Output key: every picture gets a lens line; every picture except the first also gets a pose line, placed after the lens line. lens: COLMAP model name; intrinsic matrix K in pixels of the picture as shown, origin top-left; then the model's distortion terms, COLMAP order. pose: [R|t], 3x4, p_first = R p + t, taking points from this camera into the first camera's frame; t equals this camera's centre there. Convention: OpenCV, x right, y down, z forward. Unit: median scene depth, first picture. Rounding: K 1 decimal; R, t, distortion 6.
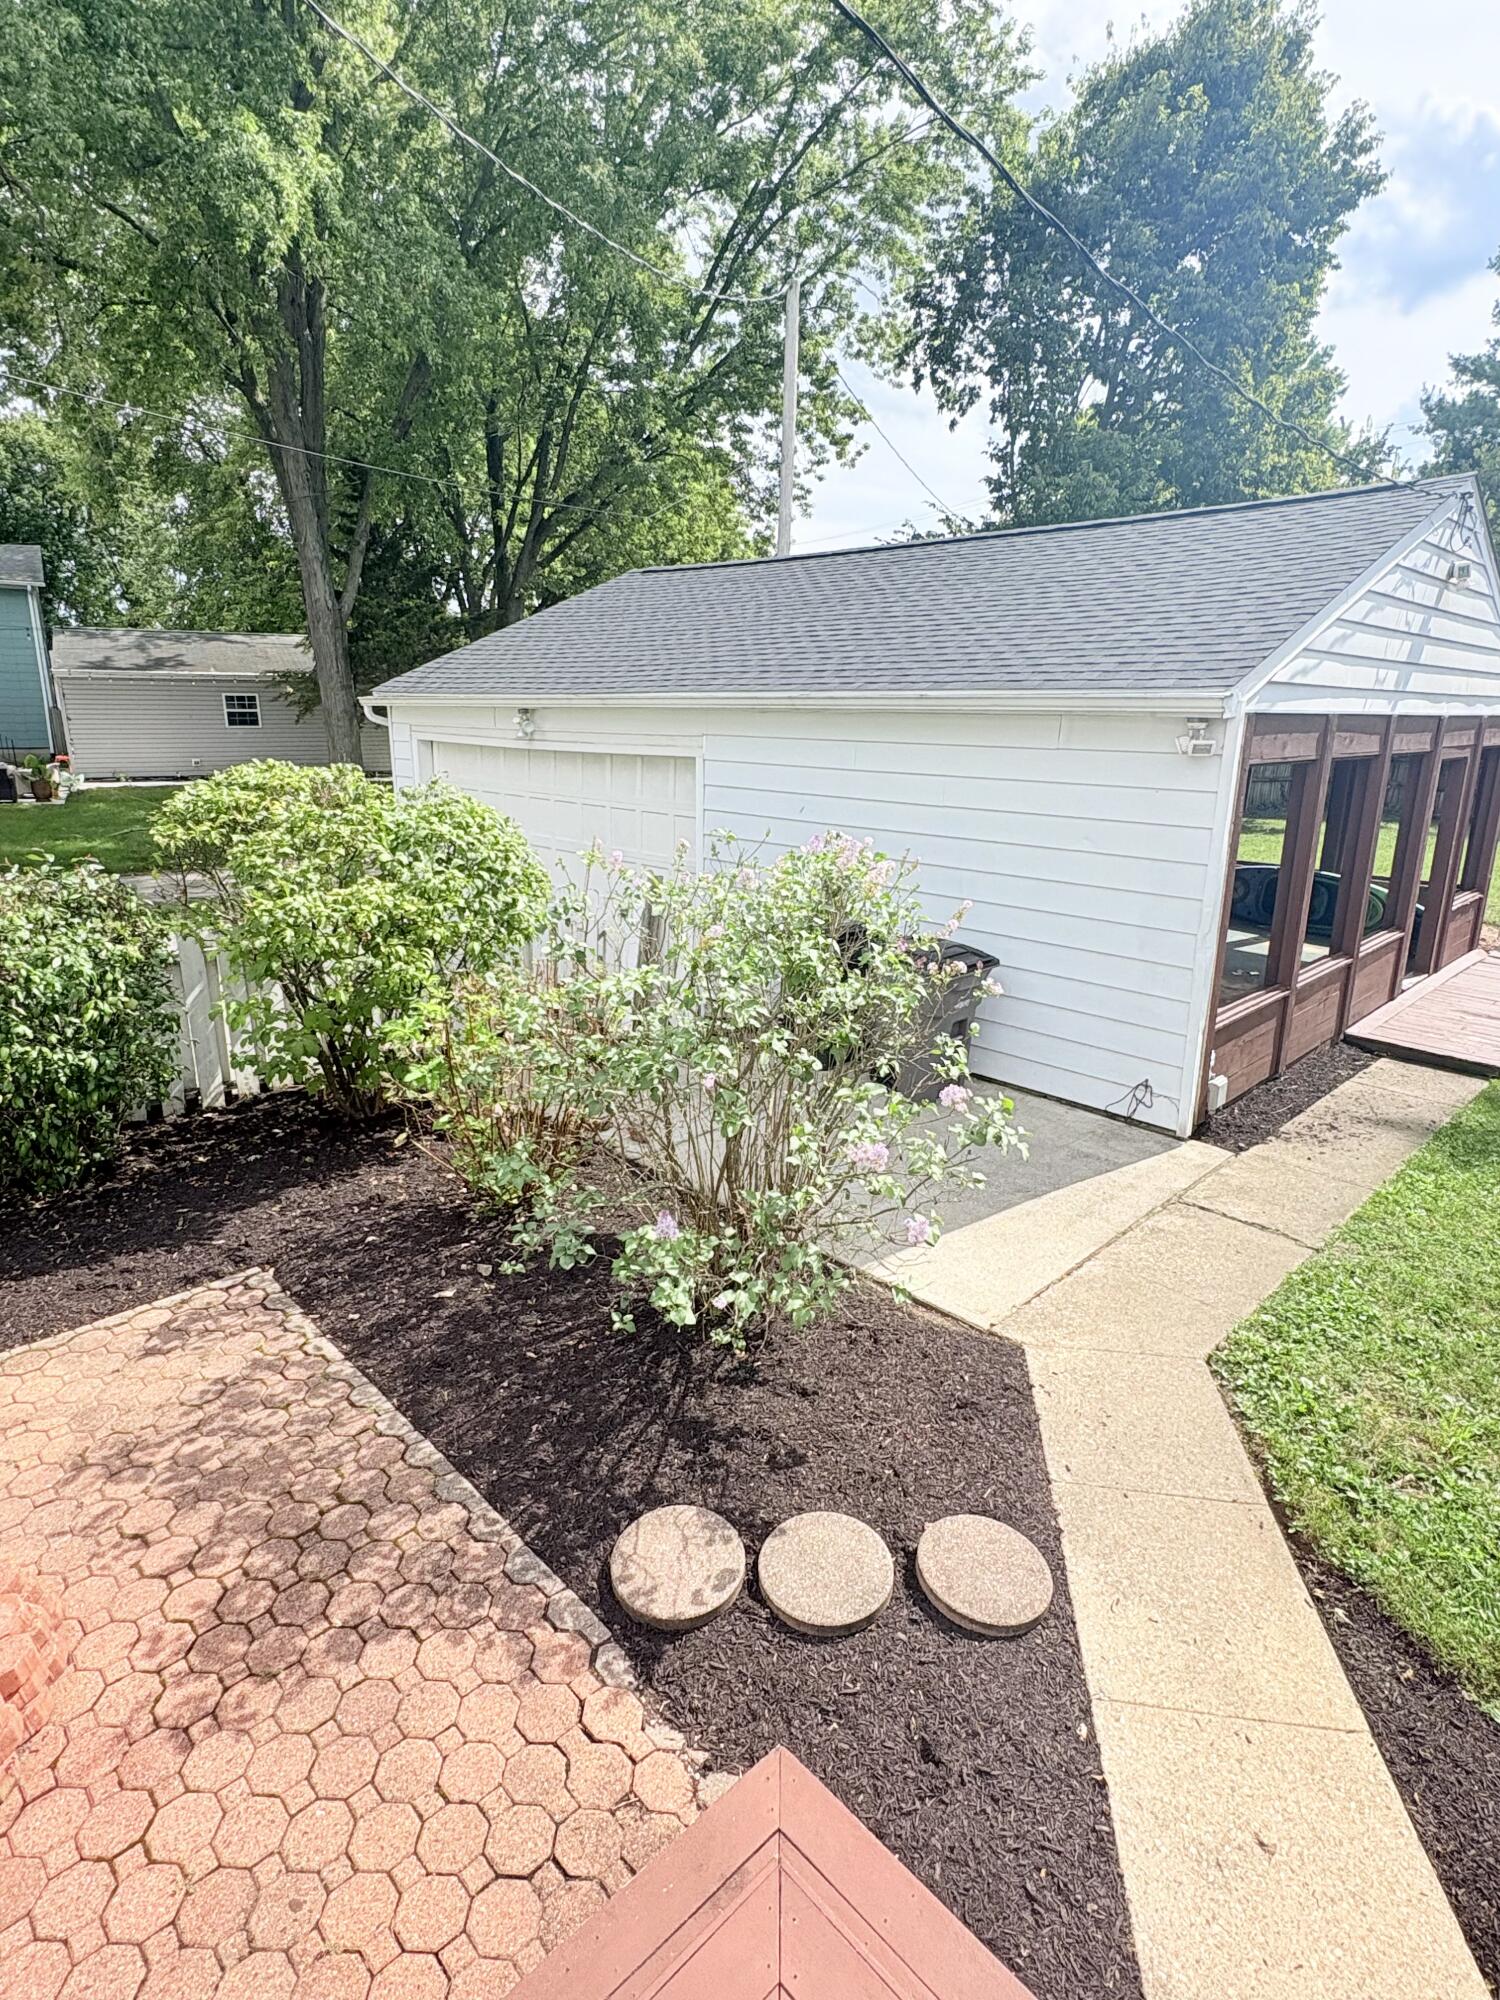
lens RADIAL K [[1048.4, 0, 755.4], [0, 1048.4, 1001.7], [0, 0, 1]] dist [-0.003492, 0.002632]
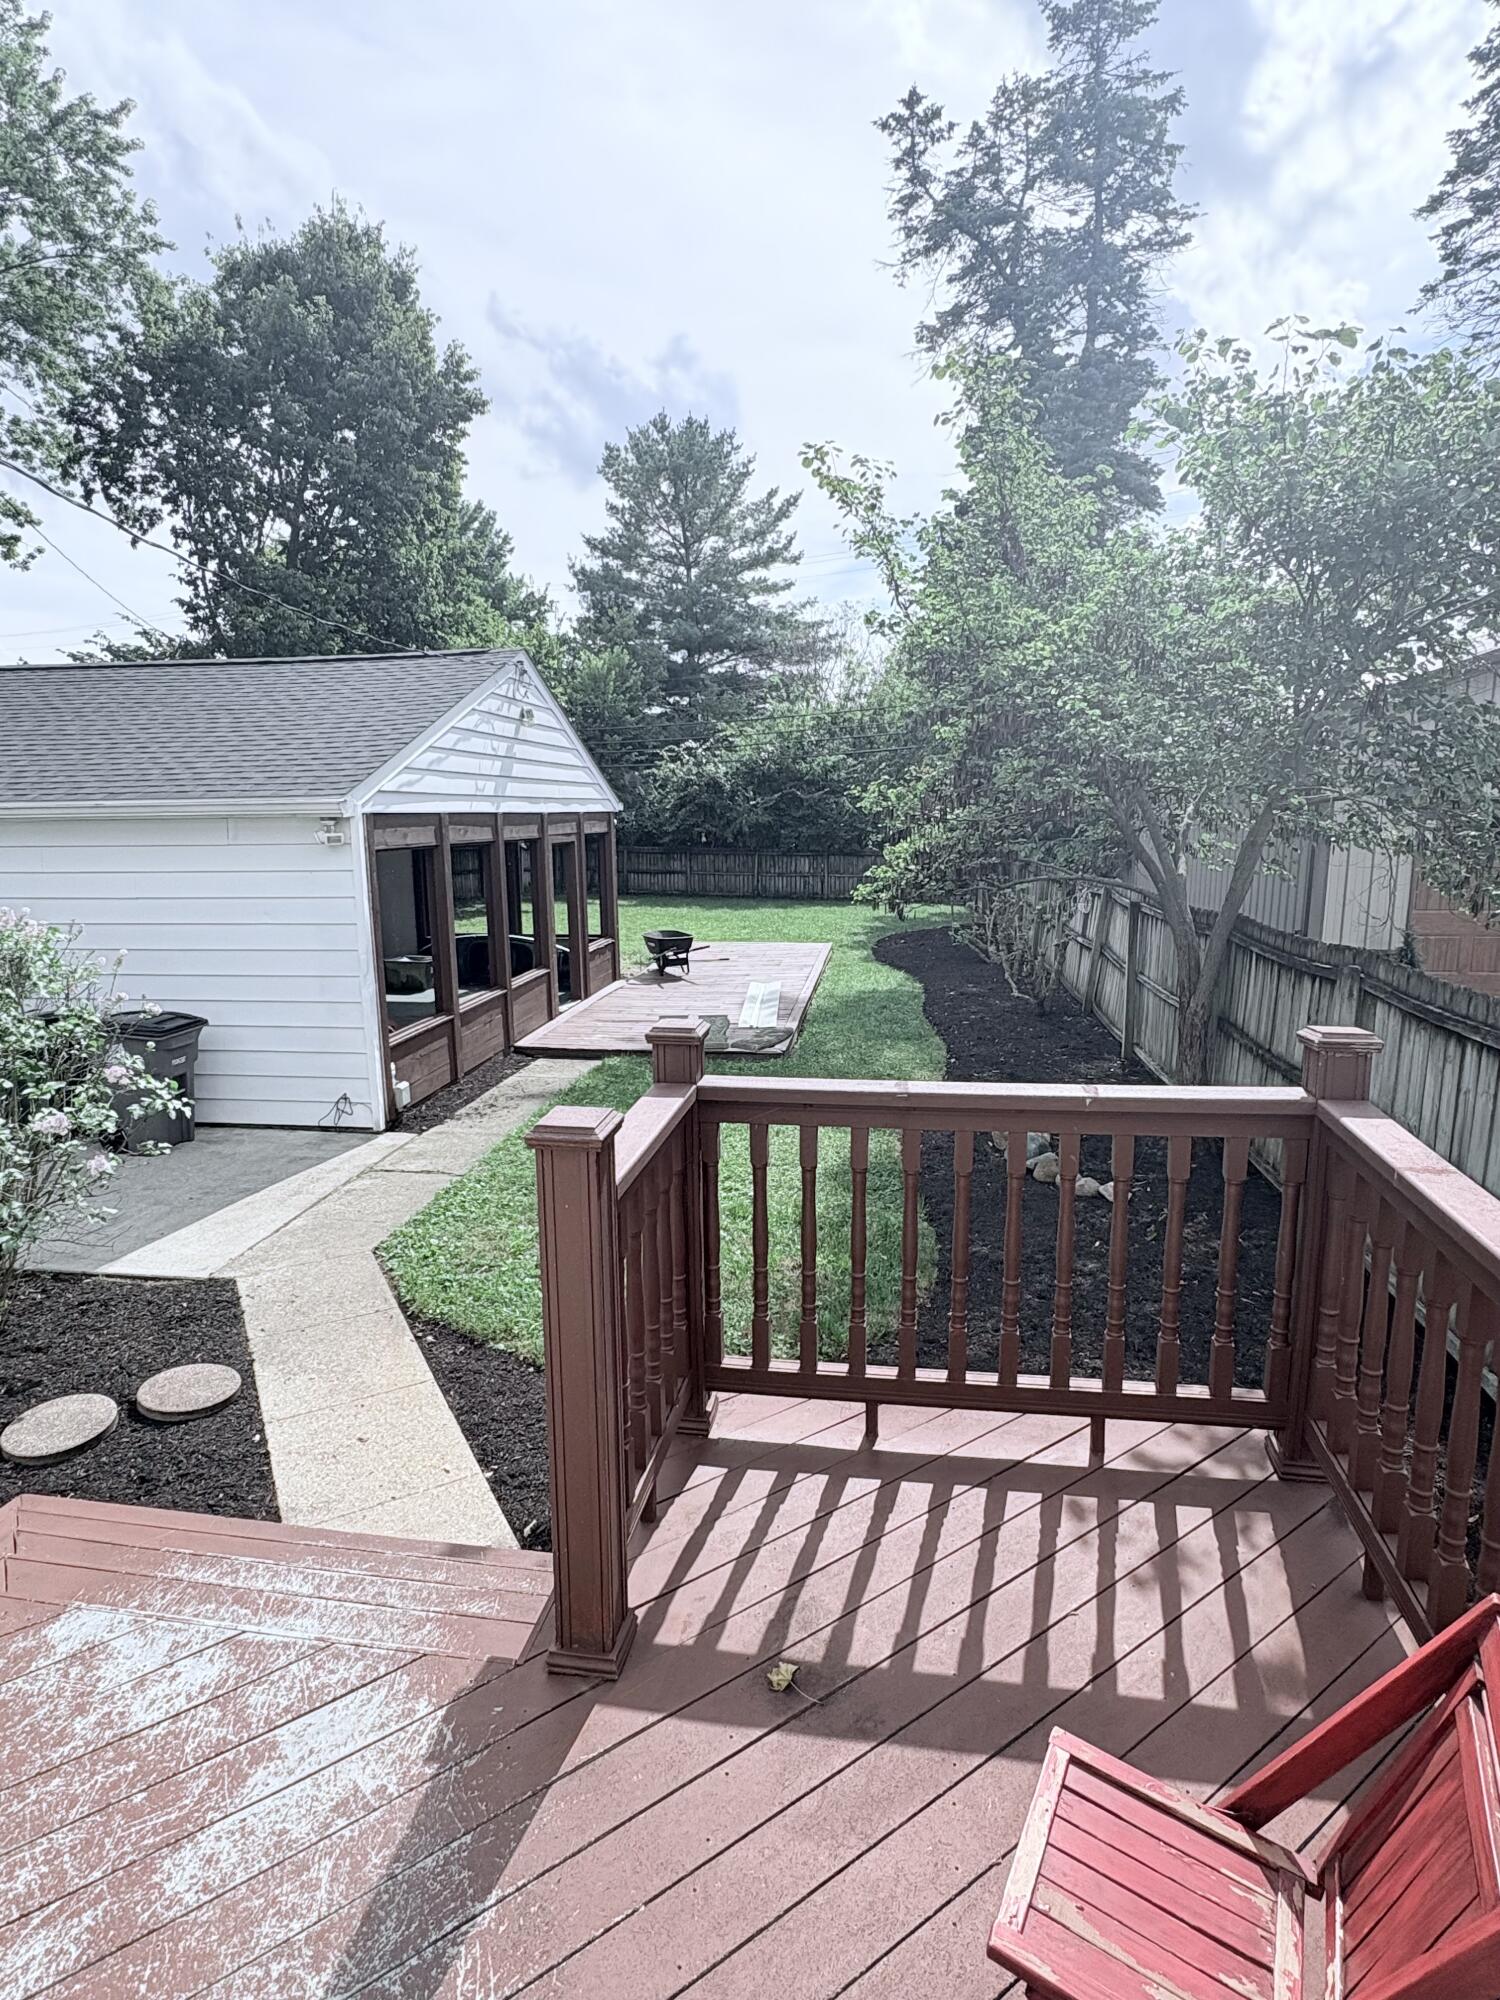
lens RADIAL K [[1048.4, 0, 742.0], [0, 1048.4, 998.6], [0, 0, 1]] dist [-0.003492, 0.002632]
pose [[0.798129, -0.125377, 0.589297, 0.019784], [0.182823, 0.982388, -0.038602, 0.099291], [-0.574079, 0.138547, 0.806993, -0.334080]]
